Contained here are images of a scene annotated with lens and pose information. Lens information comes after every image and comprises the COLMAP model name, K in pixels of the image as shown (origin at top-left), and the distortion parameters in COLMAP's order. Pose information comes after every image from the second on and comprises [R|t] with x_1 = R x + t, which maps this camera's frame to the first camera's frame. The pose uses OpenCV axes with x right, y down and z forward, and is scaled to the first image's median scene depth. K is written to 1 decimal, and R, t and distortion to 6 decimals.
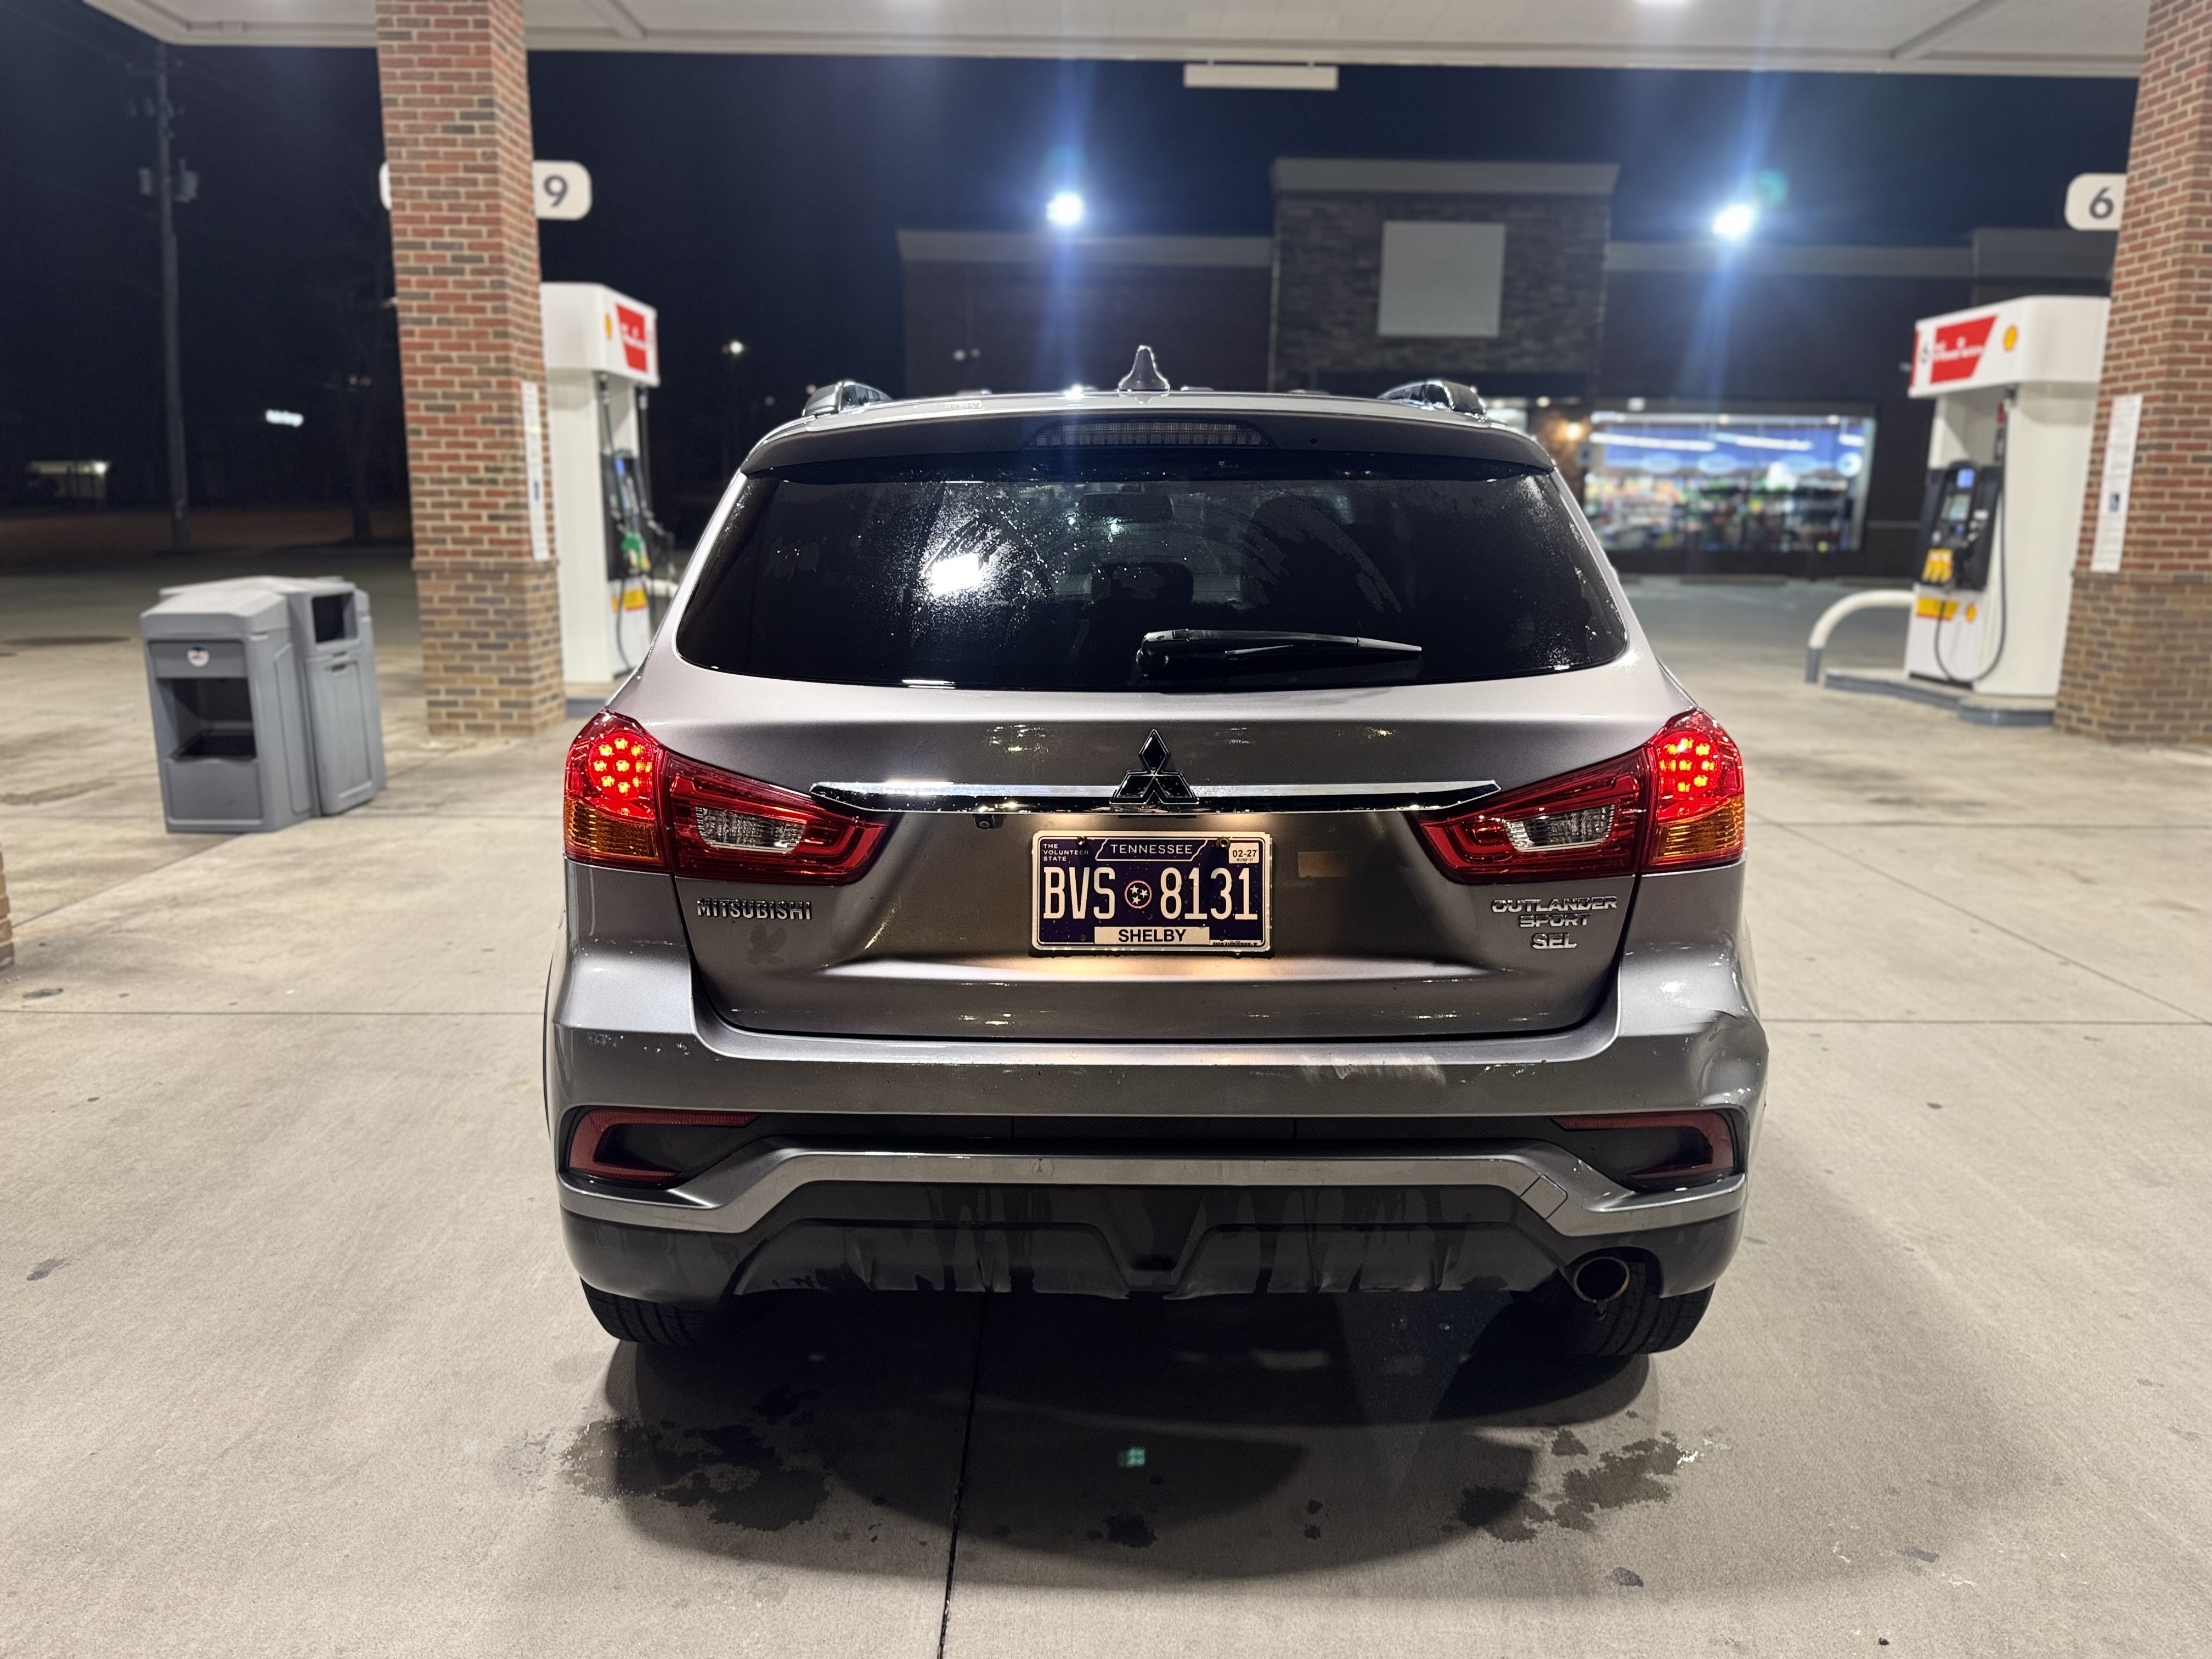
lens RADIAL K [[1588.9, 0, 1113.6], [0, 1588.9, 846.4], [0, 0, 1]] dist [0.037922, -0.052858]
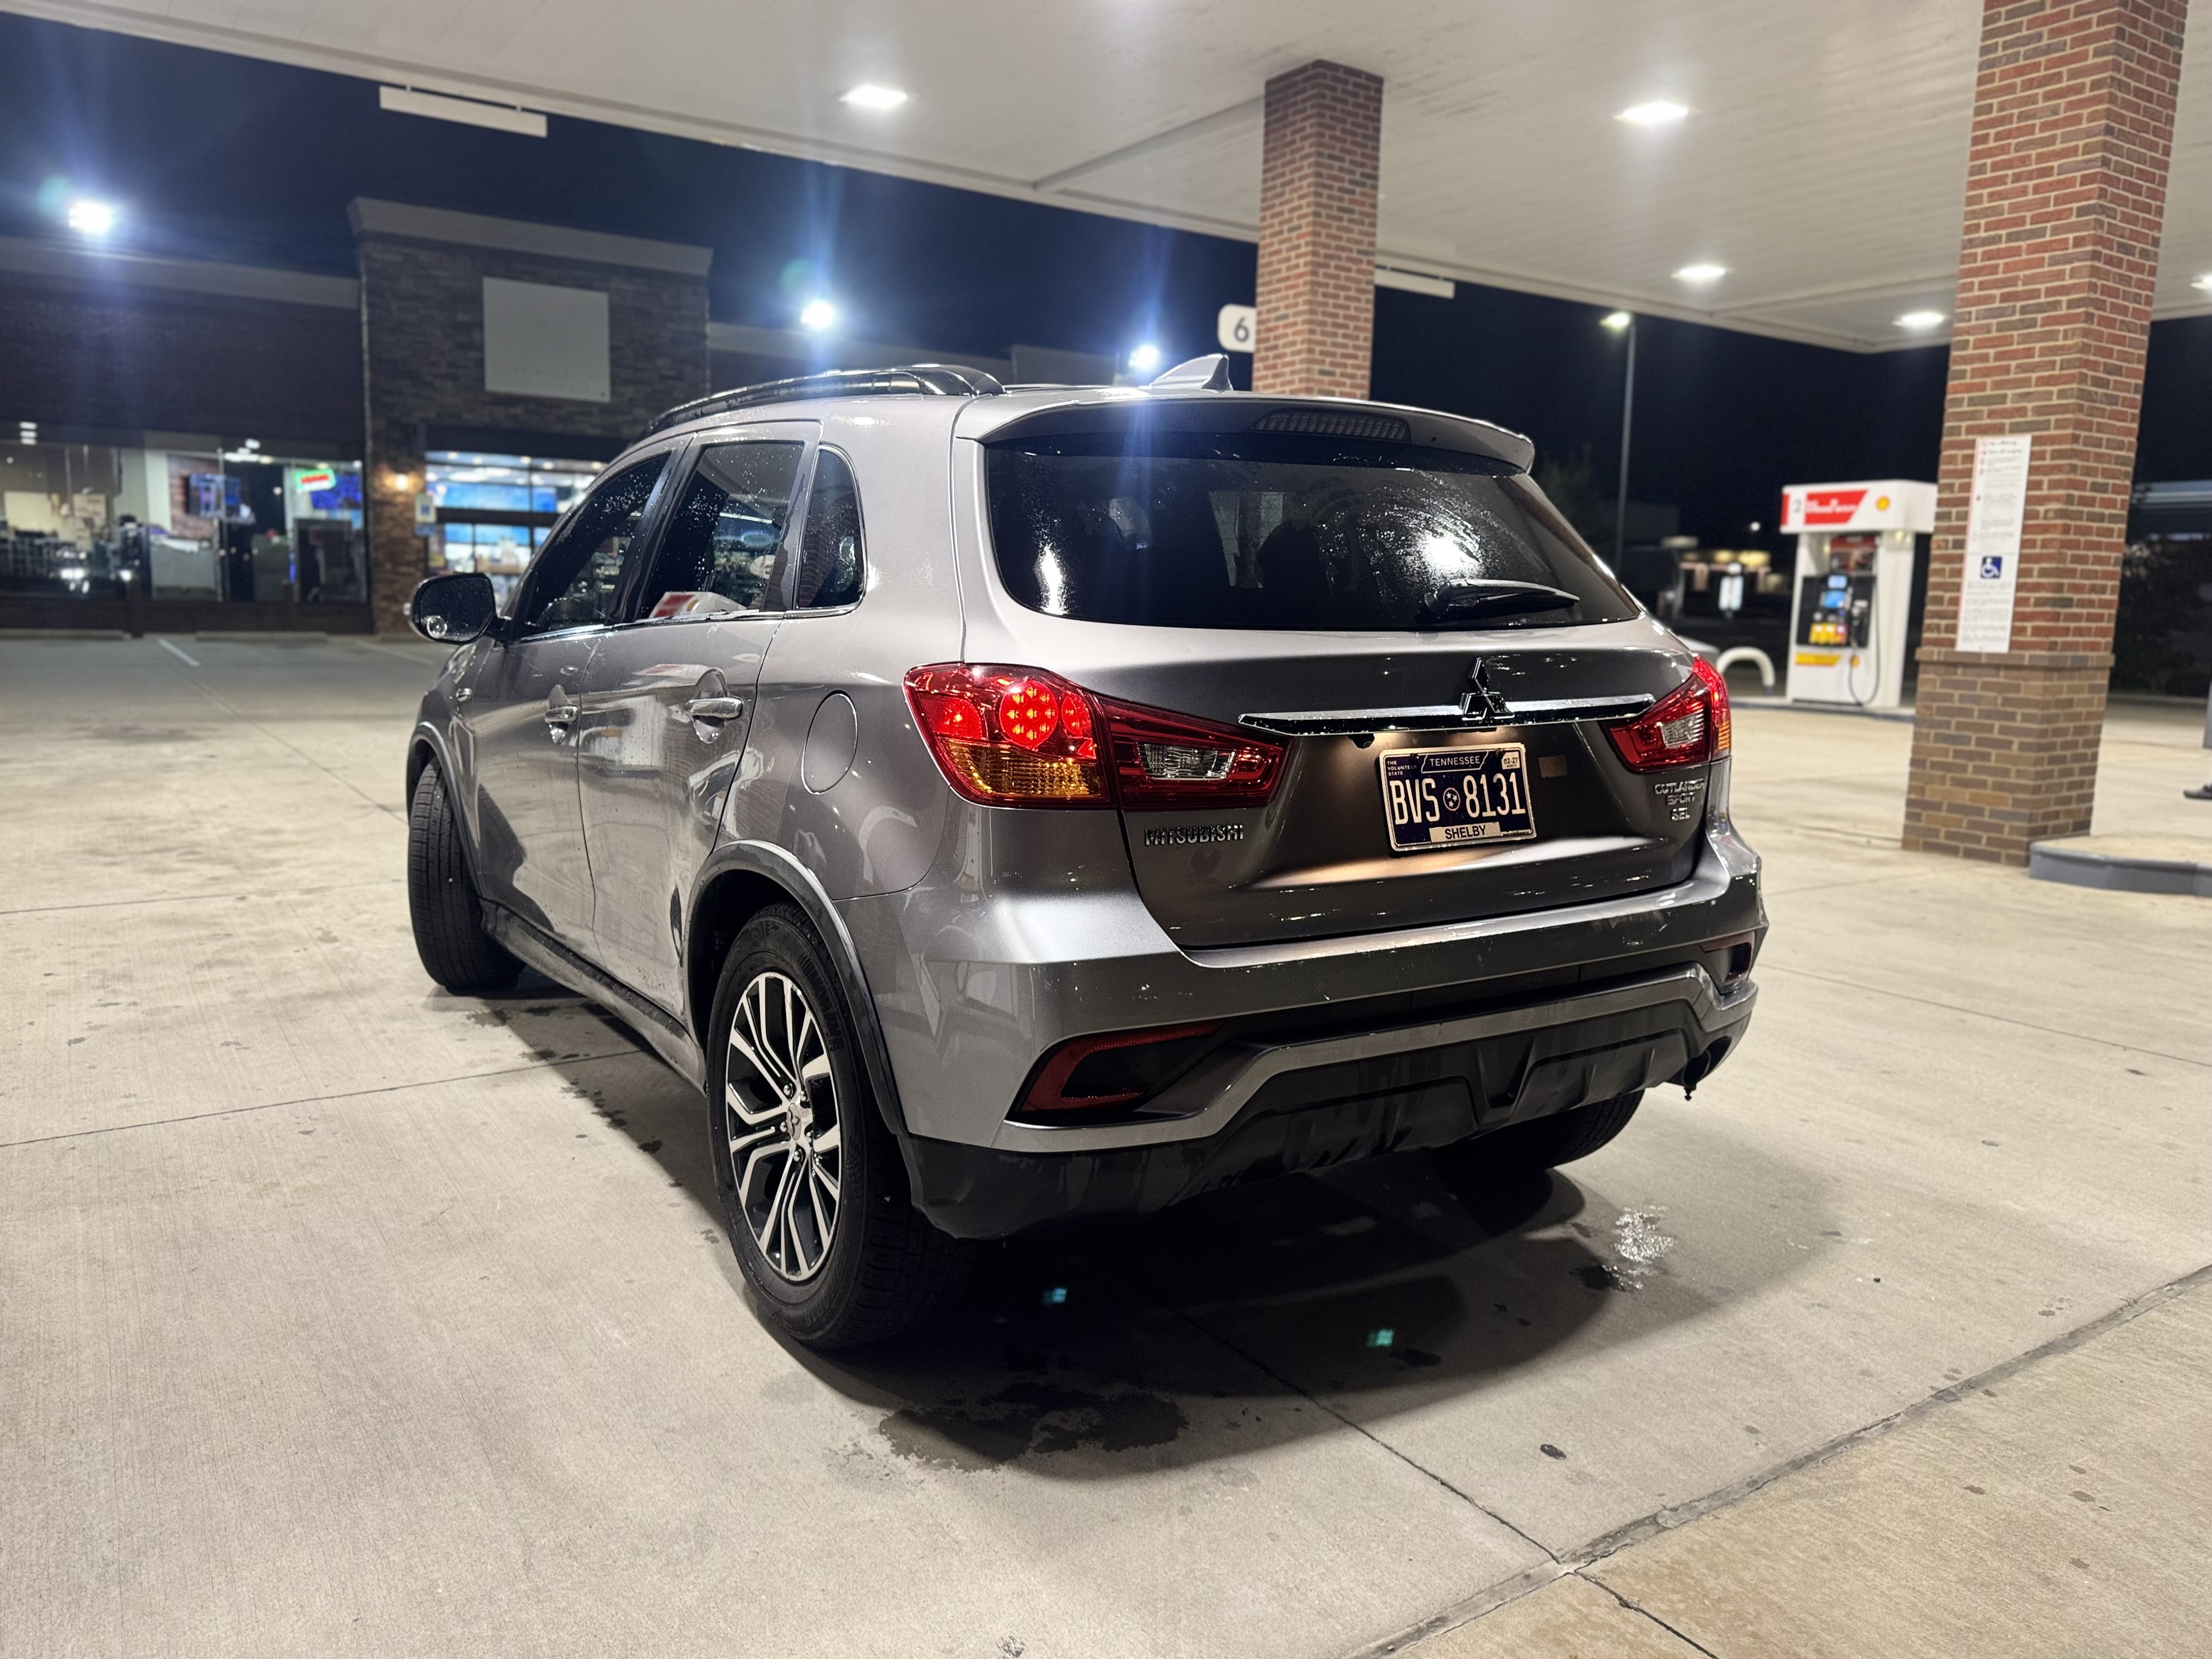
lens RADIAL K [[1588.9, 0, 1093.3], [0, 1588.9, 833.4], [0, 0, 1]] dist [0.037922, -0.052858]
pose [[0.836807, -0.071676, 0.542786, -0.402527], [0.100262, 0.994690, -0.023221, 0.026236], [-0.538239, 0.073852, 0.839550, 0.061554]]
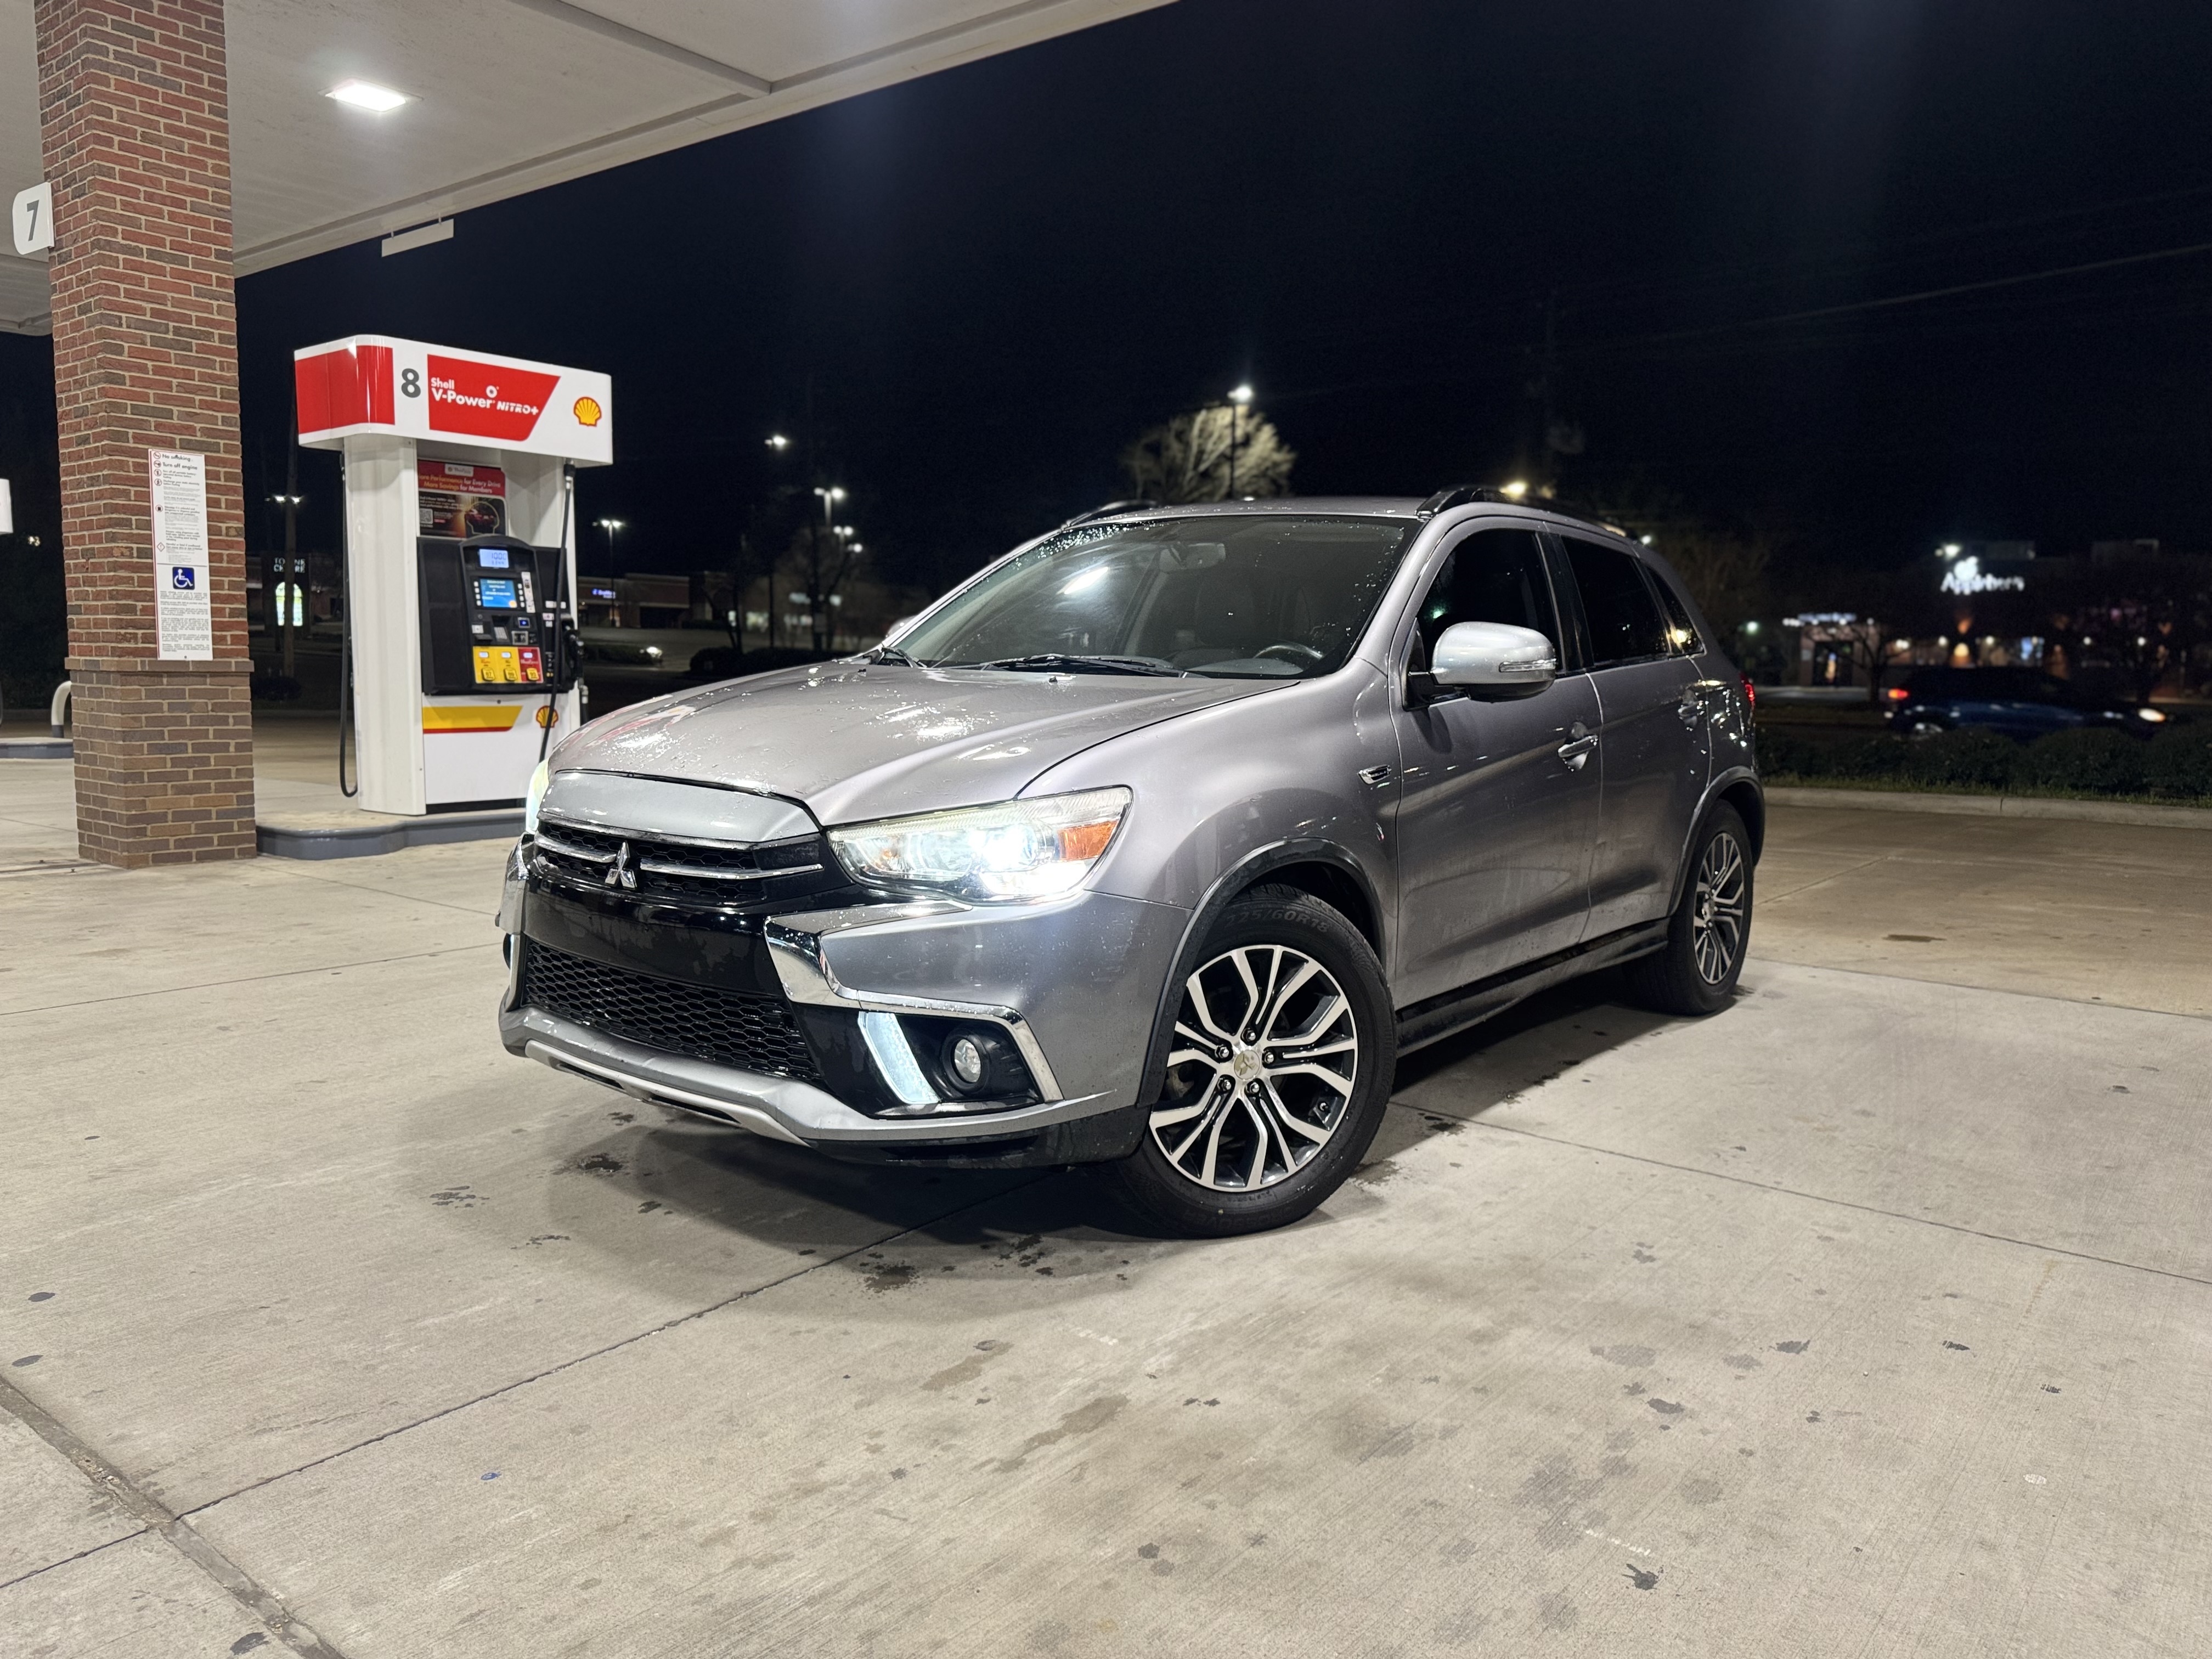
lens RADIAL K [[1588.9, 0, 1109.1], [0, 1588.9, 827.2], [0, 0, 1]] dist [0.037922, -0.052858]
pose [[-0.781673, -0.088548, 0.617370, -0.556777], [0.110149, 0.954711, 0.276395, -0.319630], [-0.613884, 0.284054, -0.736518, 1.740994]]
